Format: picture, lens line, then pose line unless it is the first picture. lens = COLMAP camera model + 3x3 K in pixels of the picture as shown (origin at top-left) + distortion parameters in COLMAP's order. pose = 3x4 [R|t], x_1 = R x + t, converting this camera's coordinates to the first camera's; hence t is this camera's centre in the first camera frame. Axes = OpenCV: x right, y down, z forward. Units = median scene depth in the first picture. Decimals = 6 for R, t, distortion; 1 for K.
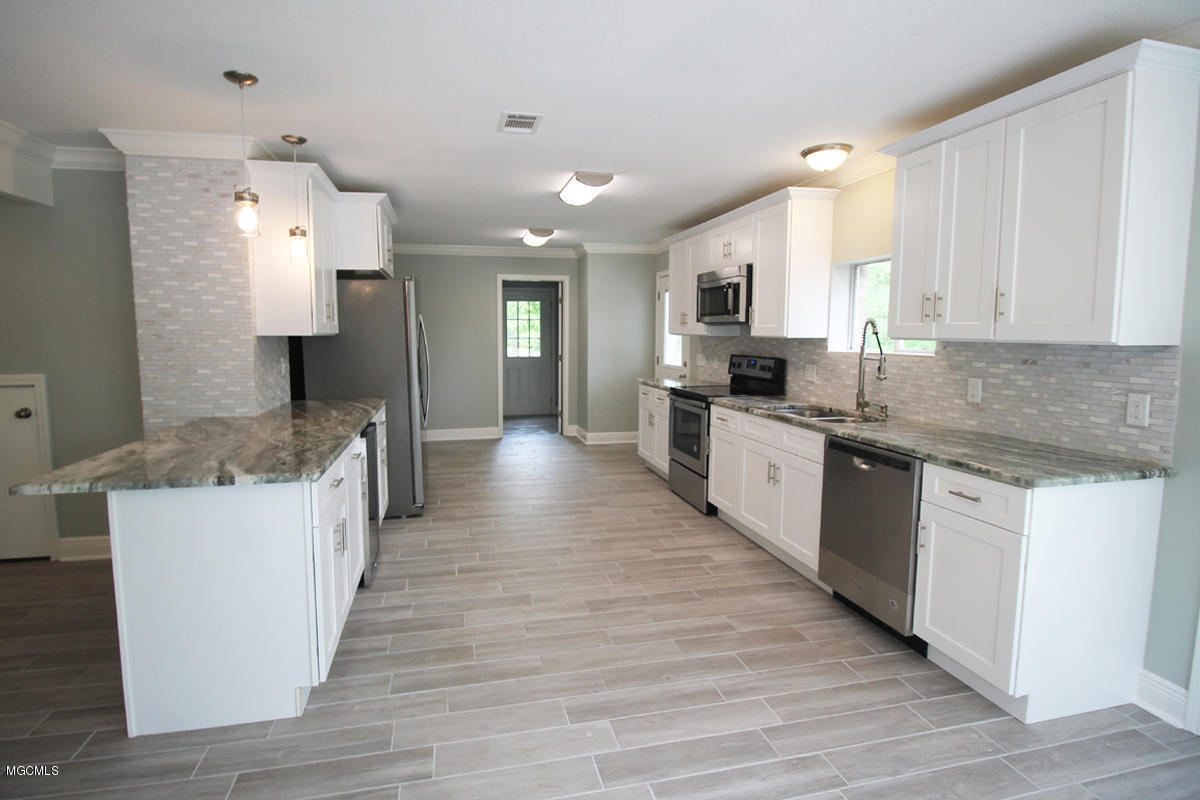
lens RADIAL K [[582.2, 0, 596.8], [0, 582.2, 387.9], [0, 0, 1]] dist [-0.000775, -0.007321]
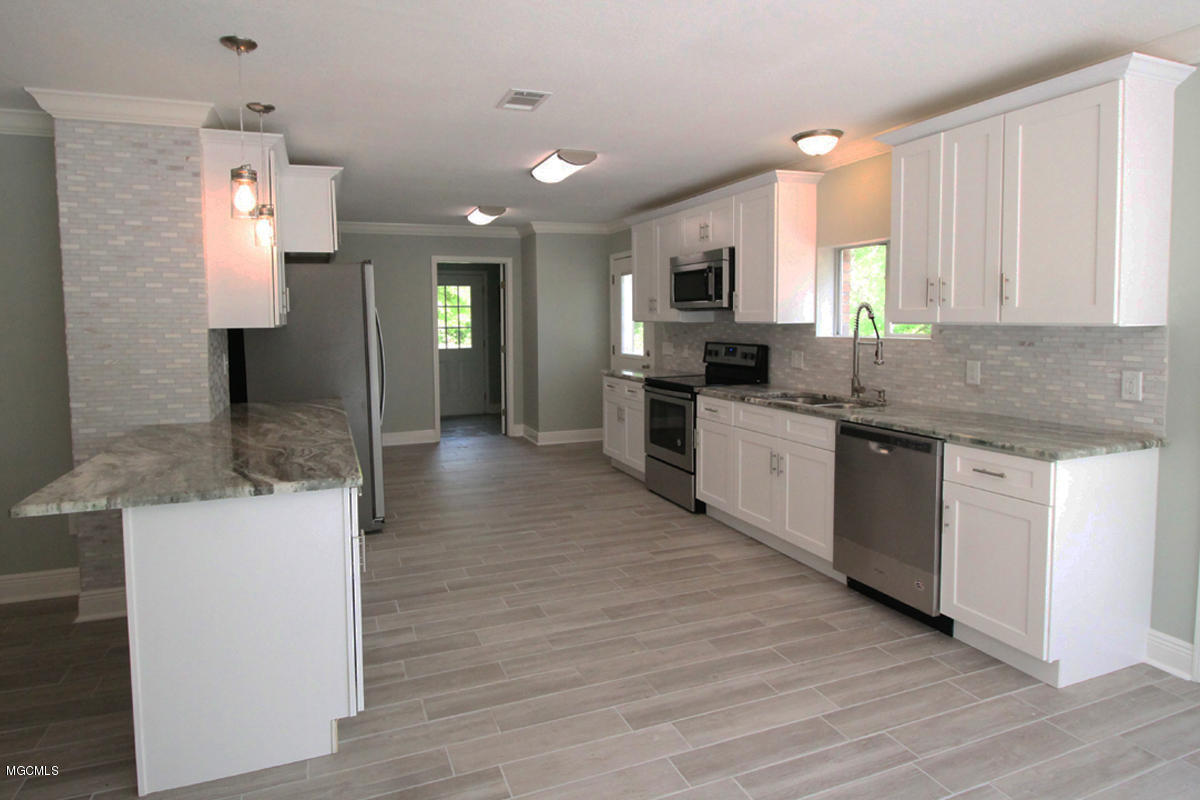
lens RADIAL K [[664.8, 0, 595.8], [0, 664.8, 358.7], [0, 0, 1]] dist [-0.001415, -0.001937]
pose [[0.989415, -0.020106, 0.143715, -0.183250], [0.025233, 0.999105, -0.033941, 0.003391], [-0.142903, 0.037209, 0.989037, -0.067089]]
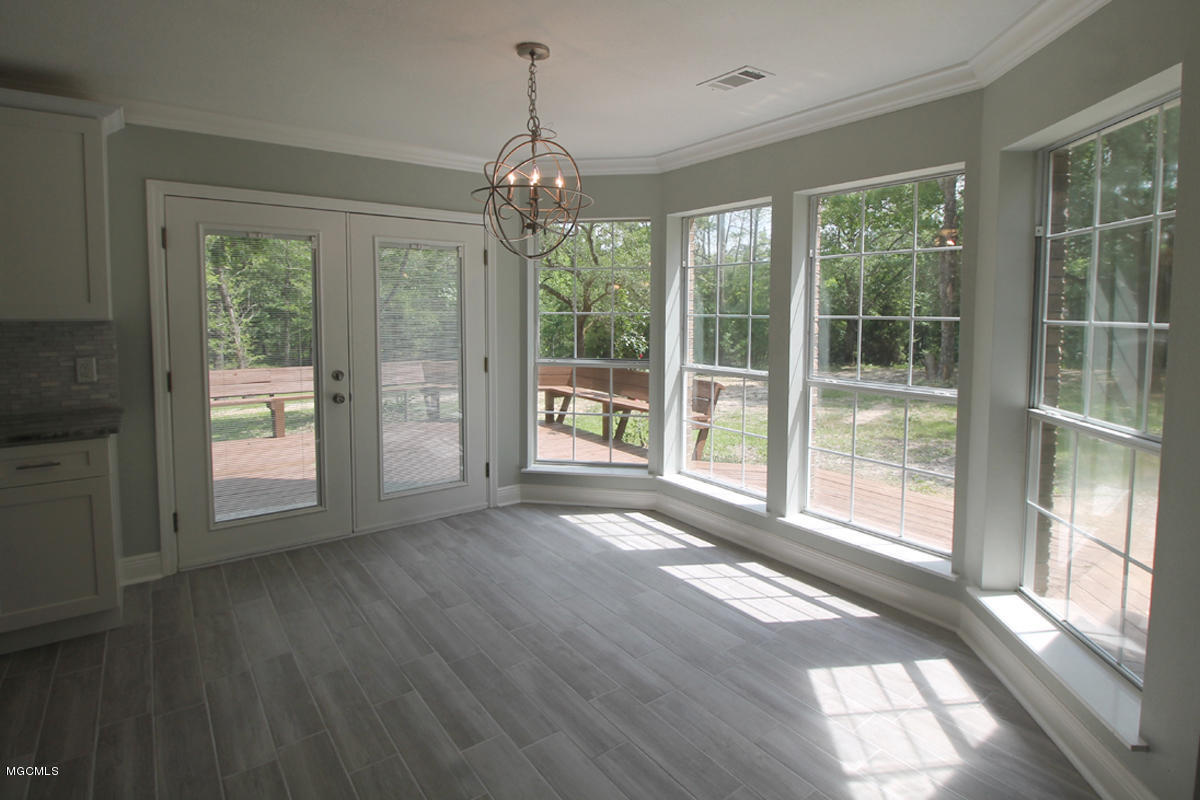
lens RADIAL K [[617.0, 0, 616.9], [0, 617.0, 344.8], [0, 0, 1]] dist [0.001966, -0.013767]
pose [[-0.415965, -0.056324, 0.907635, -0.635308], [0.081639, 0.991737, 0.098958, -0.045206], [-0.905709, 0.115261, -0.407930, 0.373982]]
